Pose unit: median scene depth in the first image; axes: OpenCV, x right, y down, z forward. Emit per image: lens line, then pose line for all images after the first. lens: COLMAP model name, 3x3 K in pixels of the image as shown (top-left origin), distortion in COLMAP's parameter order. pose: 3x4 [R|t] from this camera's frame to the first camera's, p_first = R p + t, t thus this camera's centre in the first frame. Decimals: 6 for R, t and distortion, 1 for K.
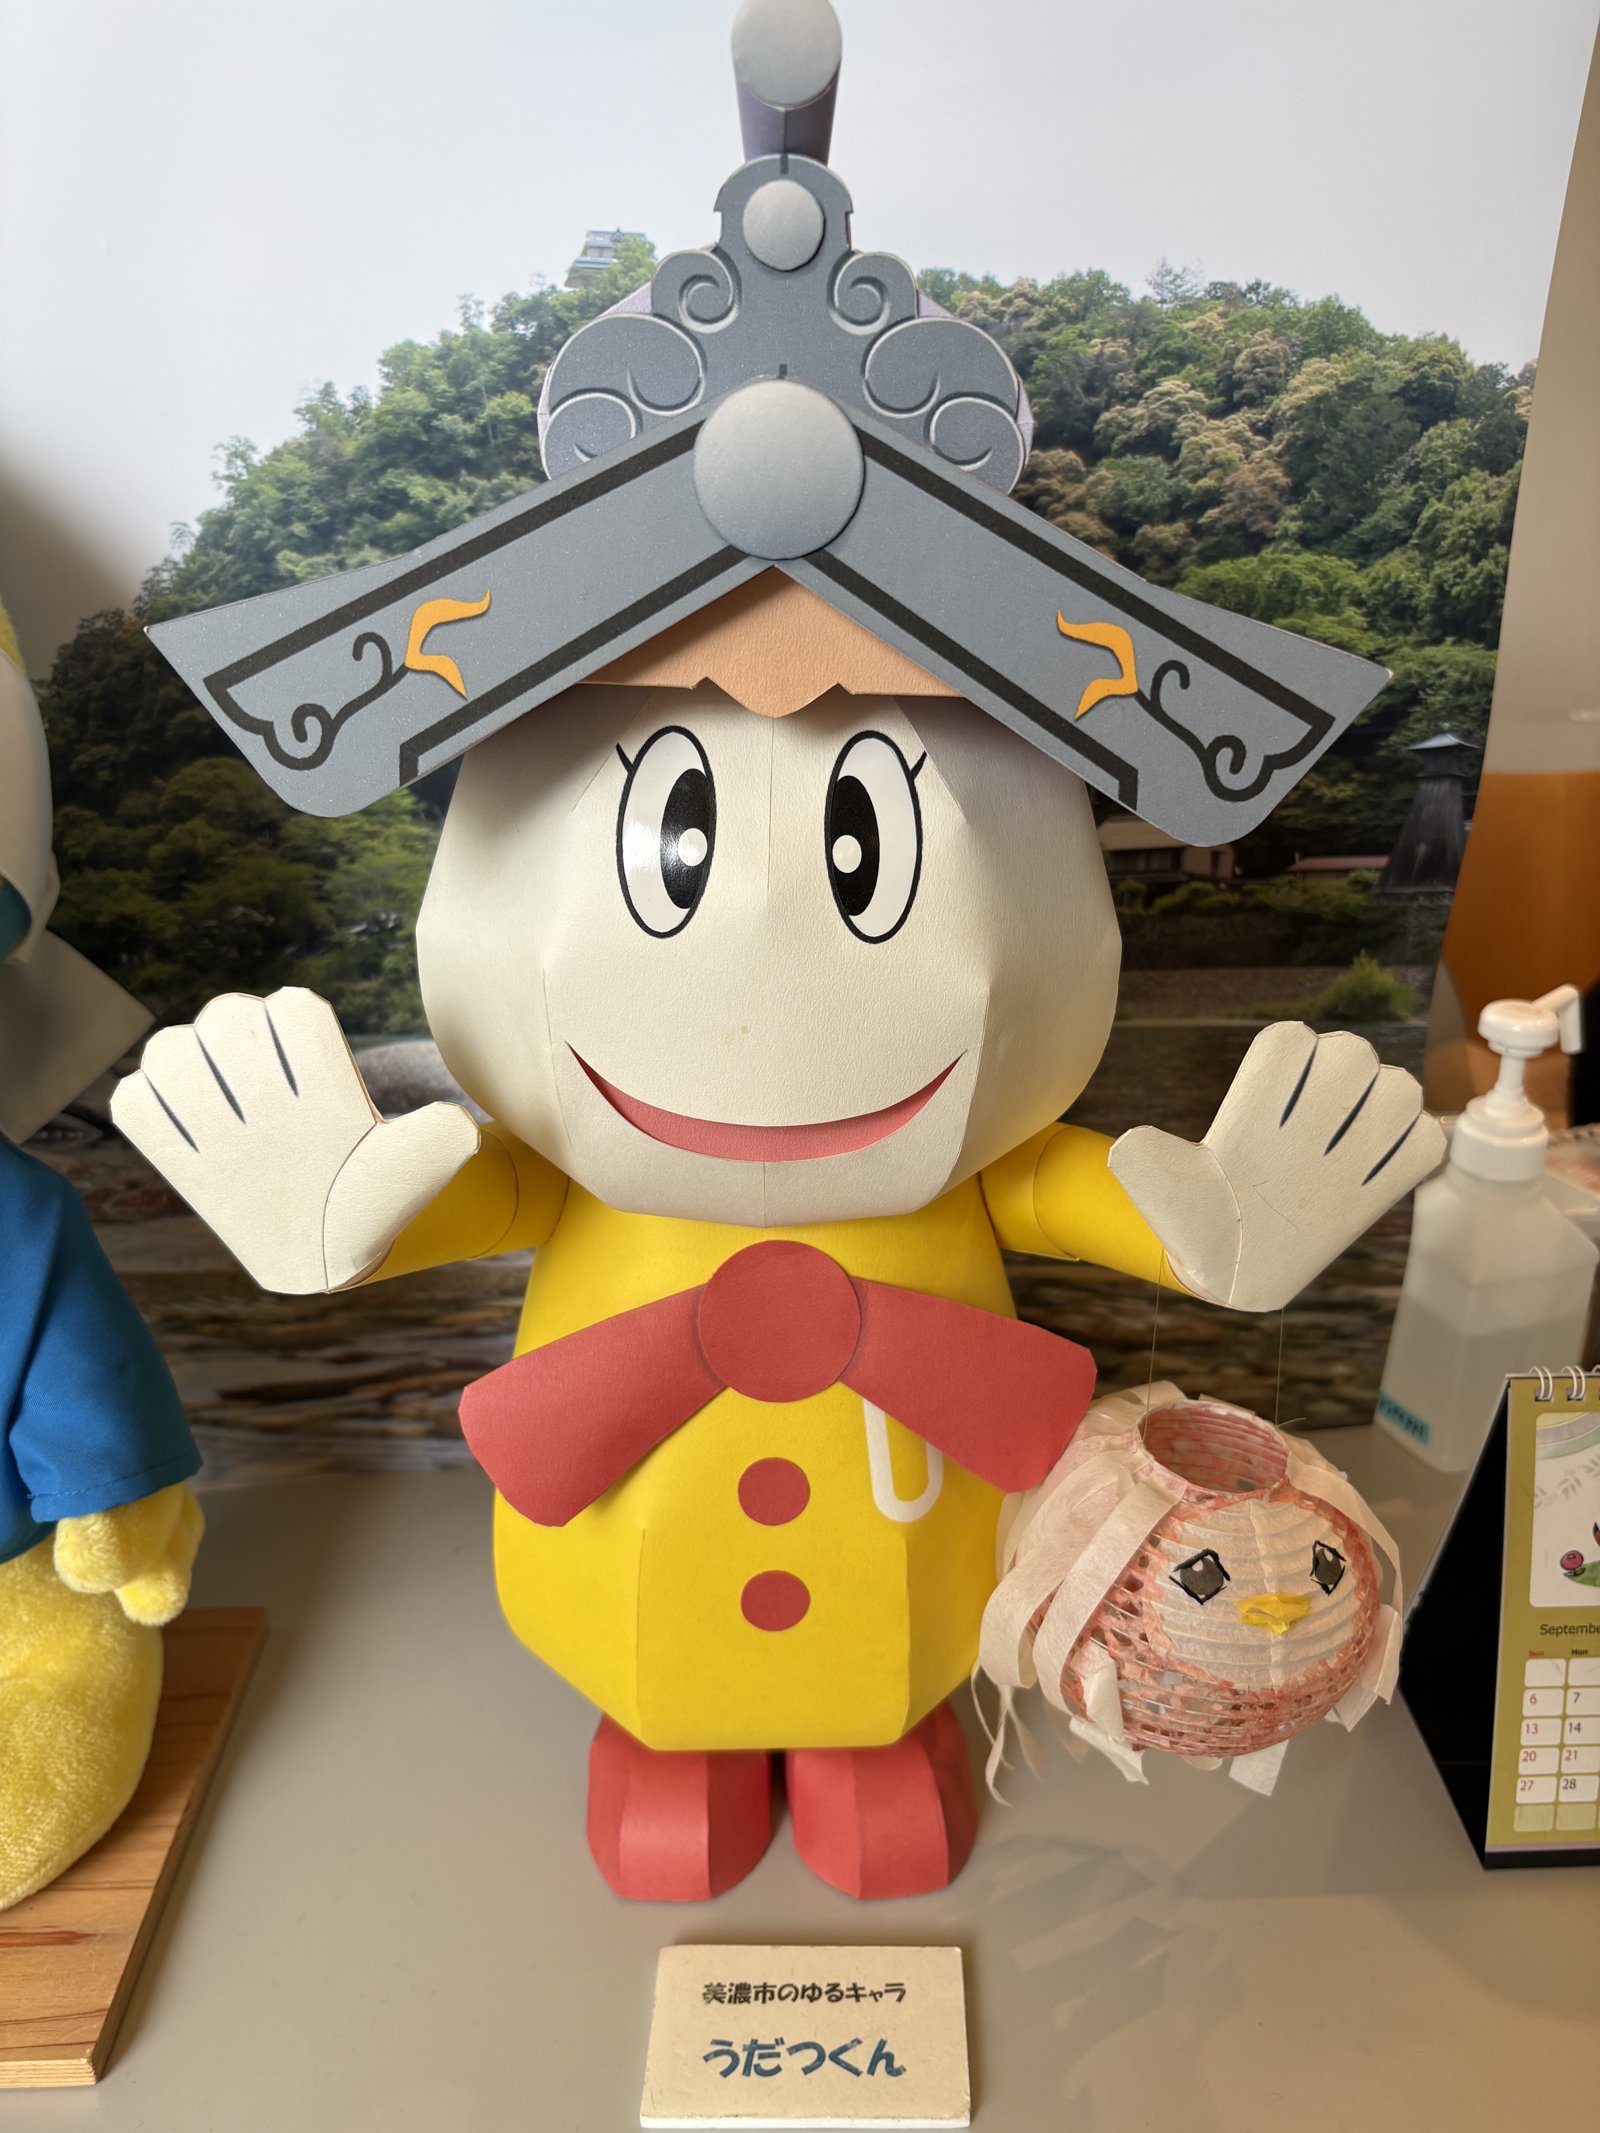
lens RADIAL K [[1619.2, 0, 805.3], [0, 1619.2, 1066.5], [0, 0, 1]] dist [0.011147, -0.004679]
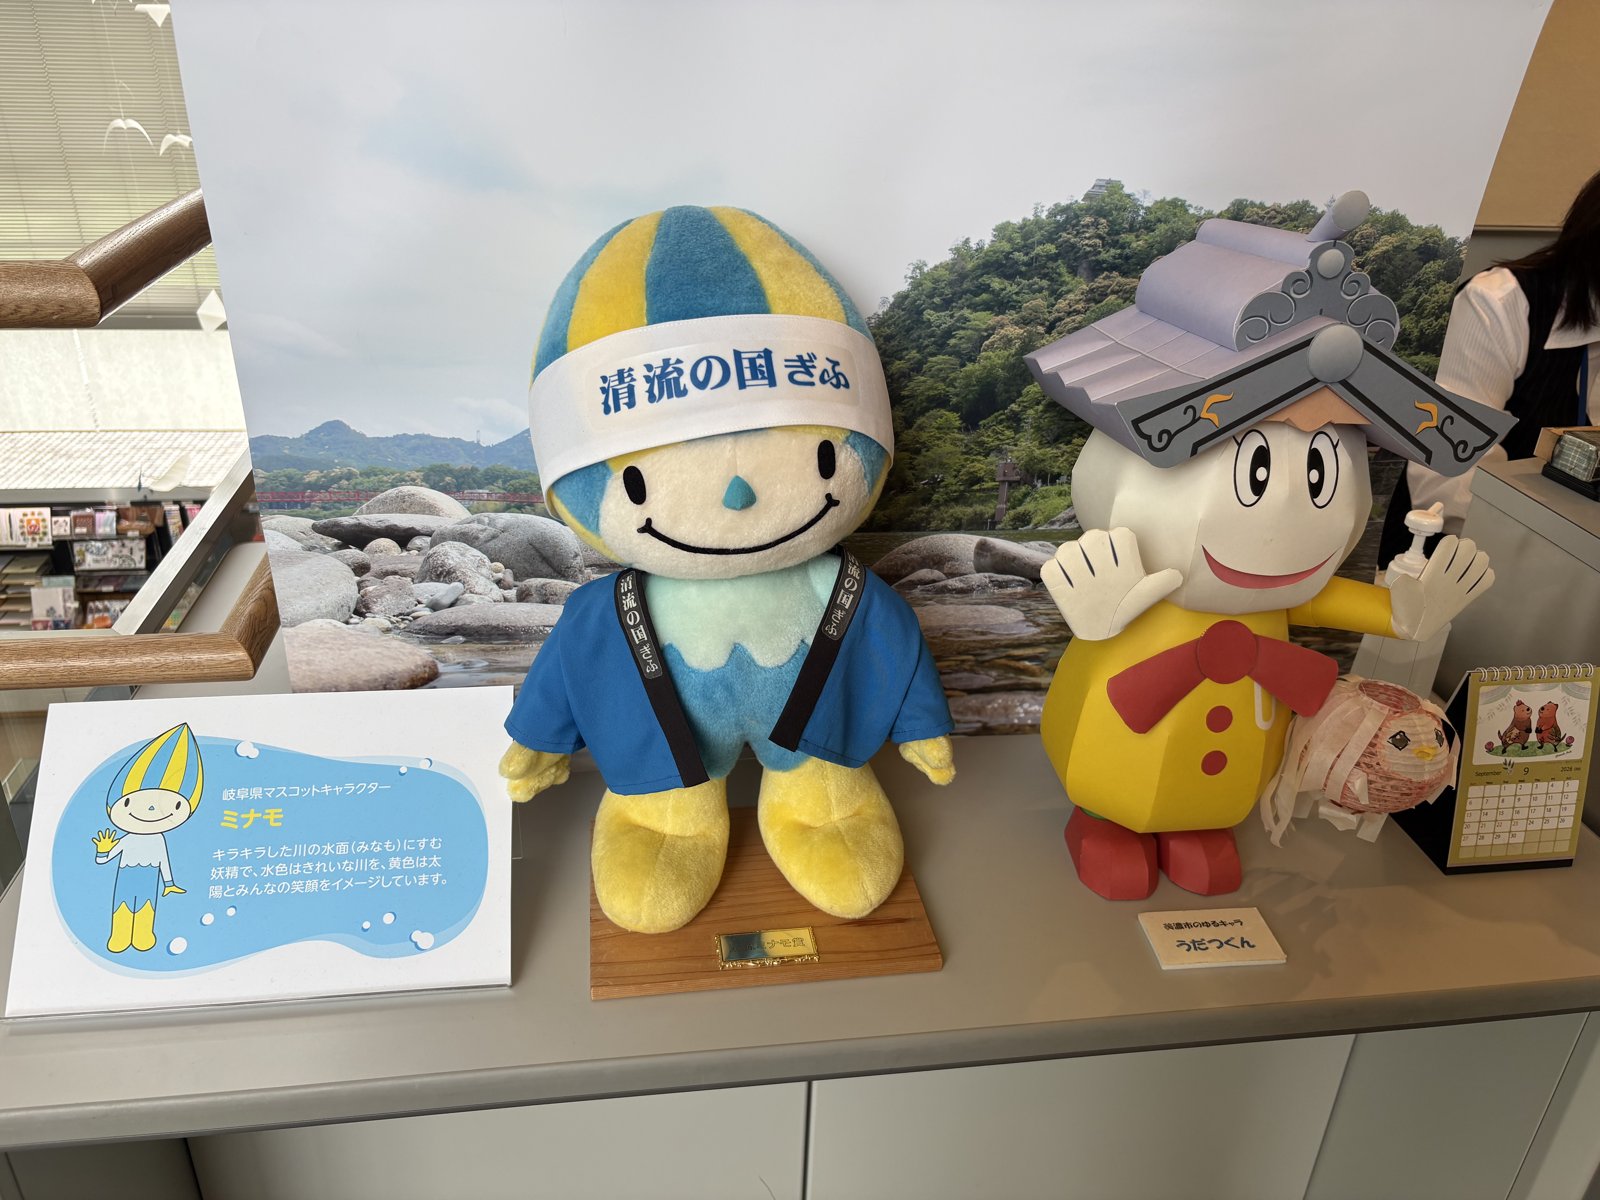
lens RADIAL K [[1214.6, 0, 795.9], [0, 1214.6, 599.7], [0, 0, 1]] dist [0.011147, -0.004679]
pose [[0.992214, -0.014061, 0.123747, -0.789044], [0.005918, 0.997807, 0.065931, -0.045309], [-0.124403, -0.064686, 0.990121, -0.680481]]
